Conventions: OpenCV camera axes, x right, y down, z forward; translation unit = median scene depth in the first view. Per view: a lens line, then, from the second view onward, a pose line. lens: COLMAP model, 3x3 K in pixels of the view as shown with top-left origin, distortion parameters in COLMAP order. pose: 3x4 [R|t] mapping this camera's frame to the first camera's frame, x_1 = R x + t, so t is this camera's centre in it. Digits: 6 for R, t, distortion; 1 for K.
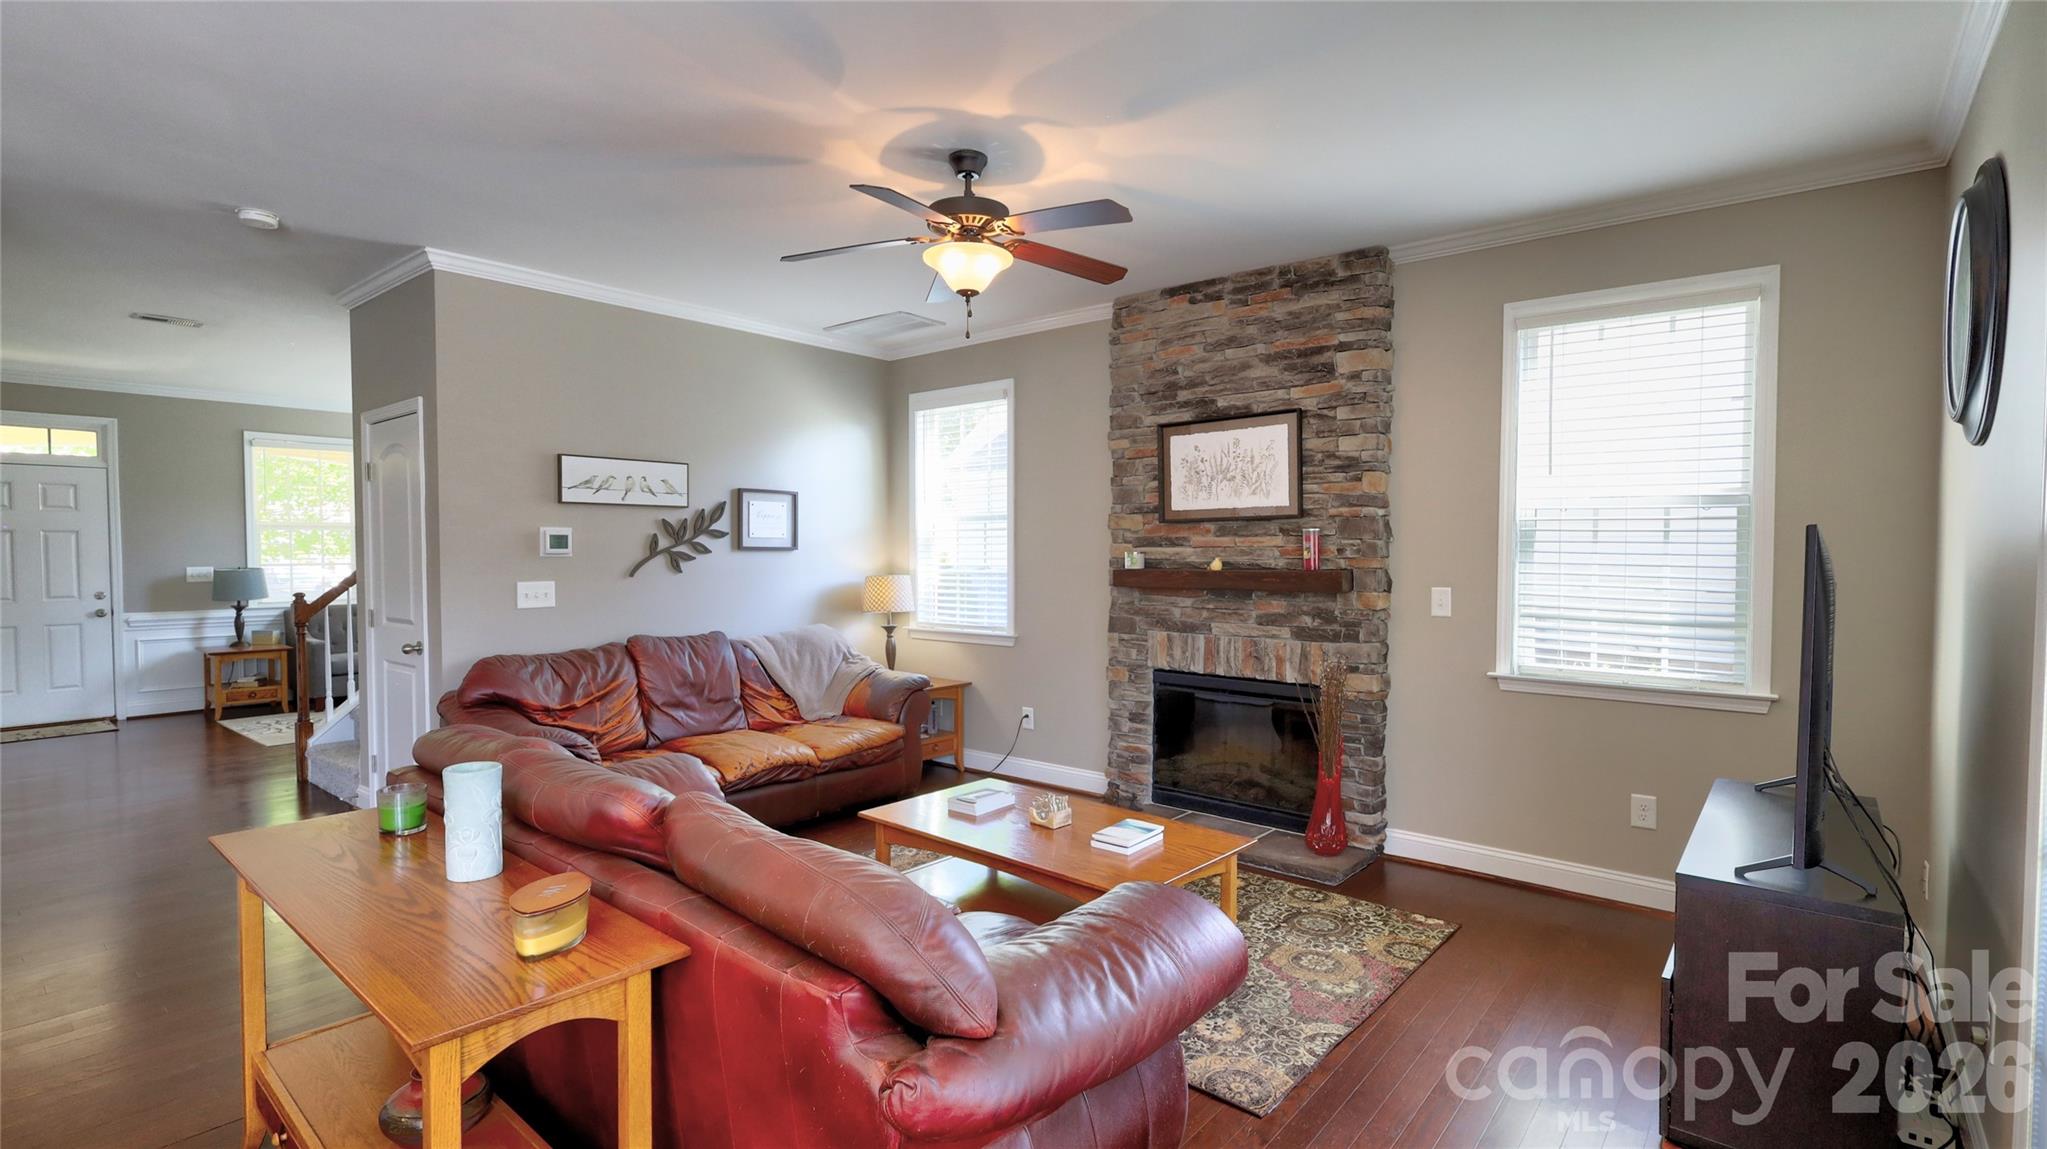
lens RADIAL K [[949.8, 0, 1020.4], [0, 949.8, 573.4], [0, 0, 1]] dist [-0.003032, 0.004180]
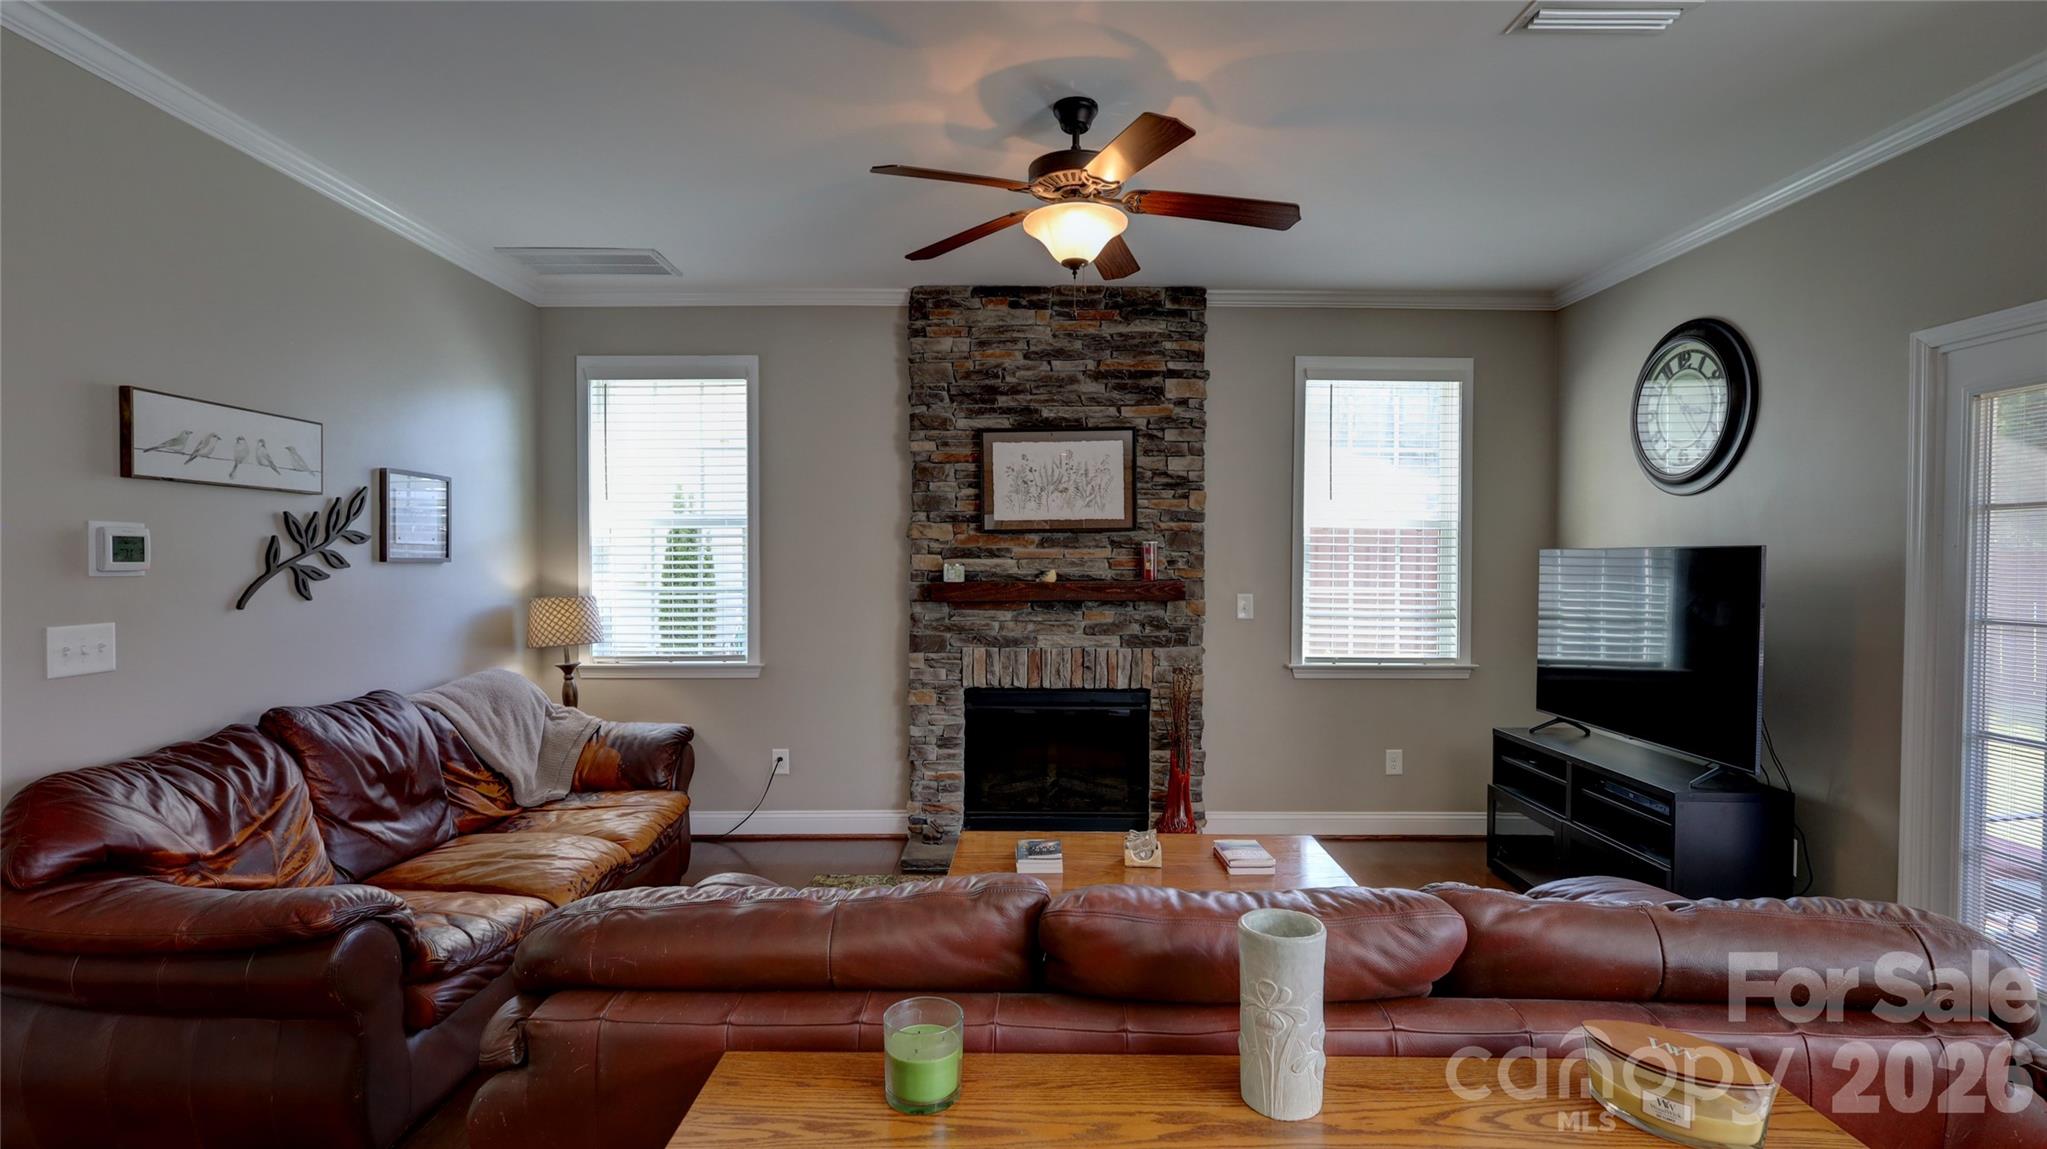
lens RADIAL K [[949.8, 0, 1025.5], [0, 949.8, 574.5], [0, 0, 1]] dist [-0.003032, 0.004180]
pose [[0.763864, -0.010608, 0.645290, -0.435624], [0.016589, 0.999857, -0.003201, -0.008190], [-0.645163, 0.013150, 0.763931, 0.252905]]
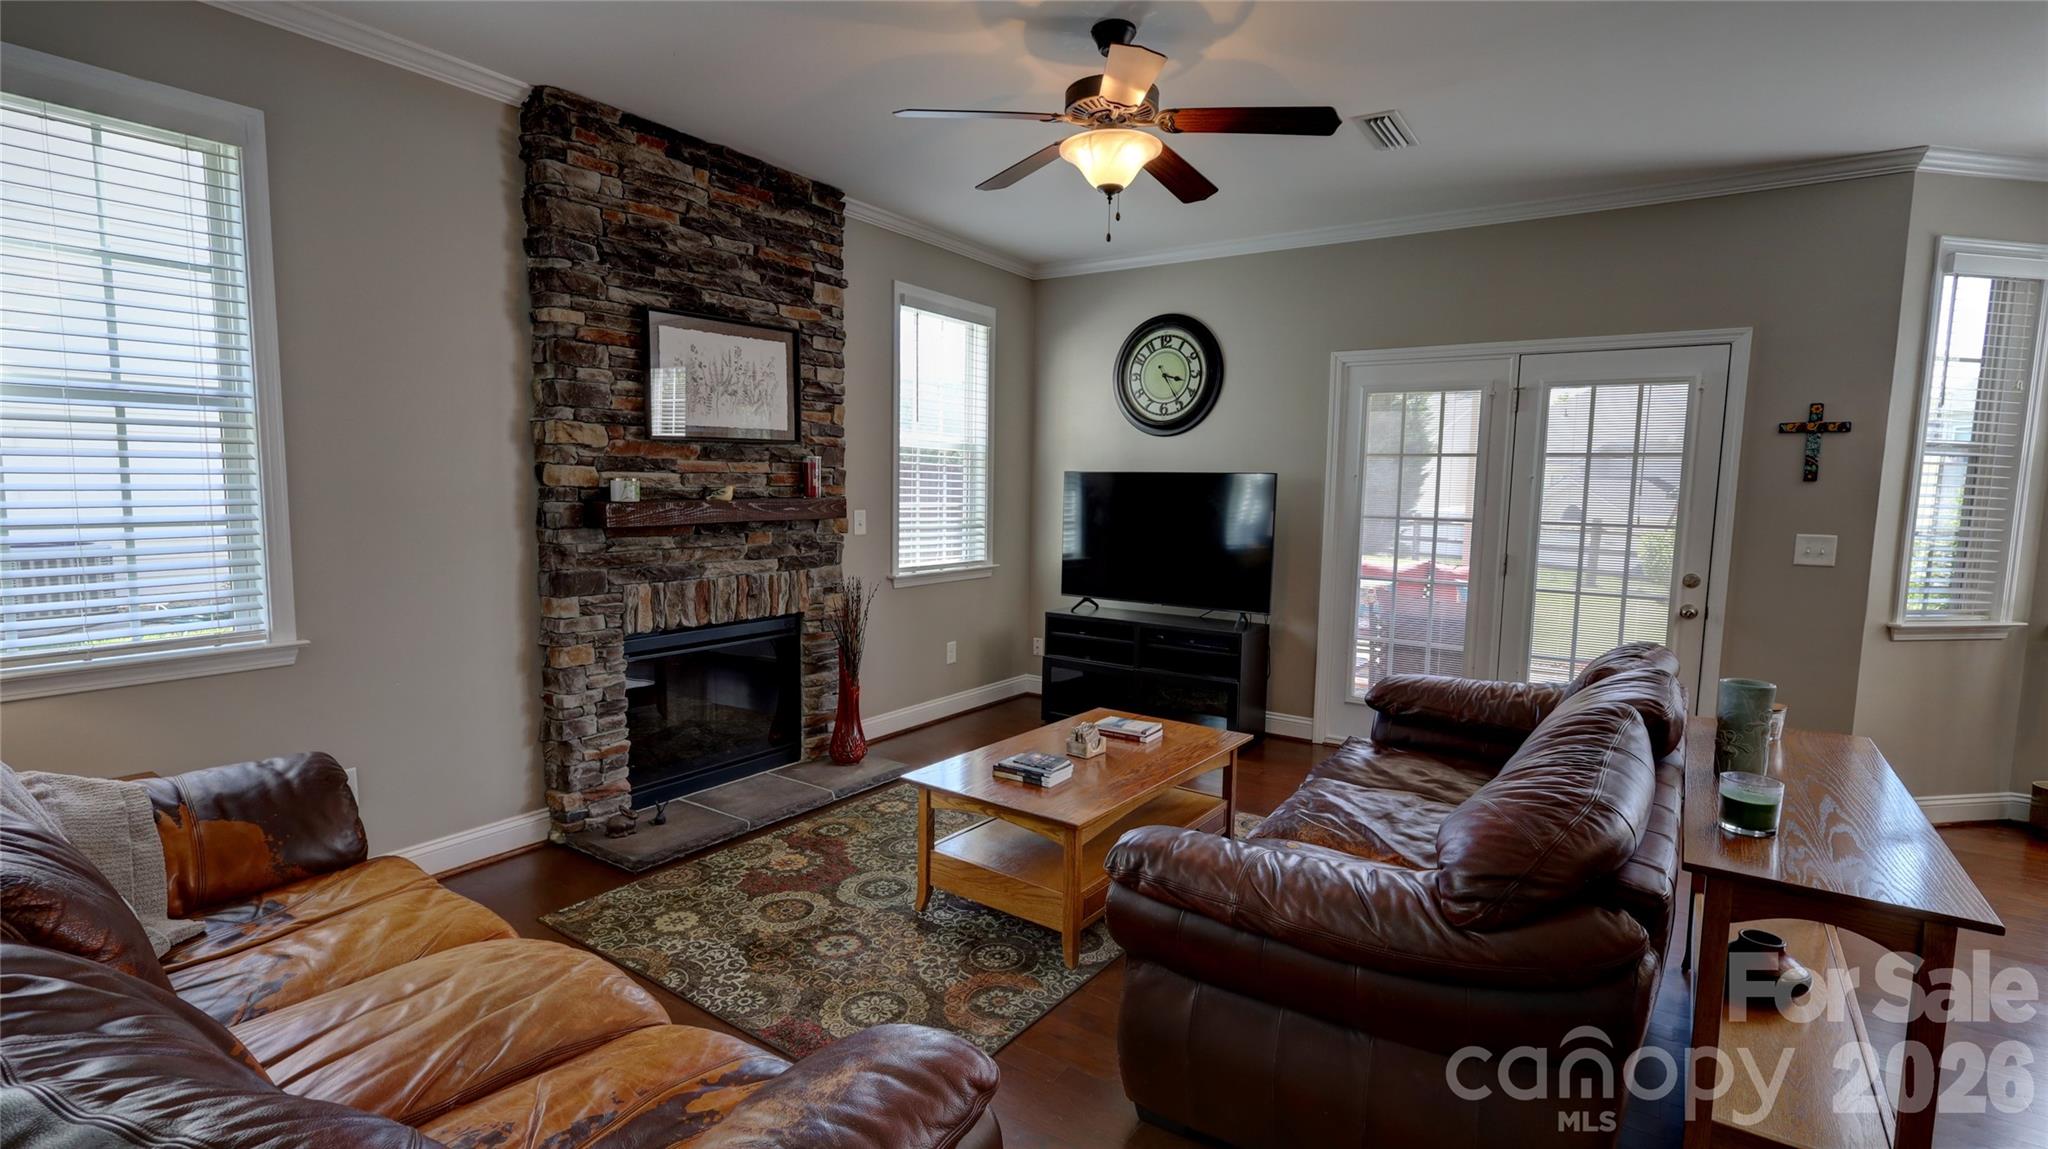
lens RADIAL K [[950.3, 0, 1028.7], [0, 950.3, 574.5], [0, 0, 1]] dist [-0.003032, 0.004180]
pose [[-0.100257, -0.101256, 0.989796, -0.644727], [0.010731, 0.994640, 0.102839, -0.021251], [-0.994904, 0.020932, -0.098633, 0.788465]]
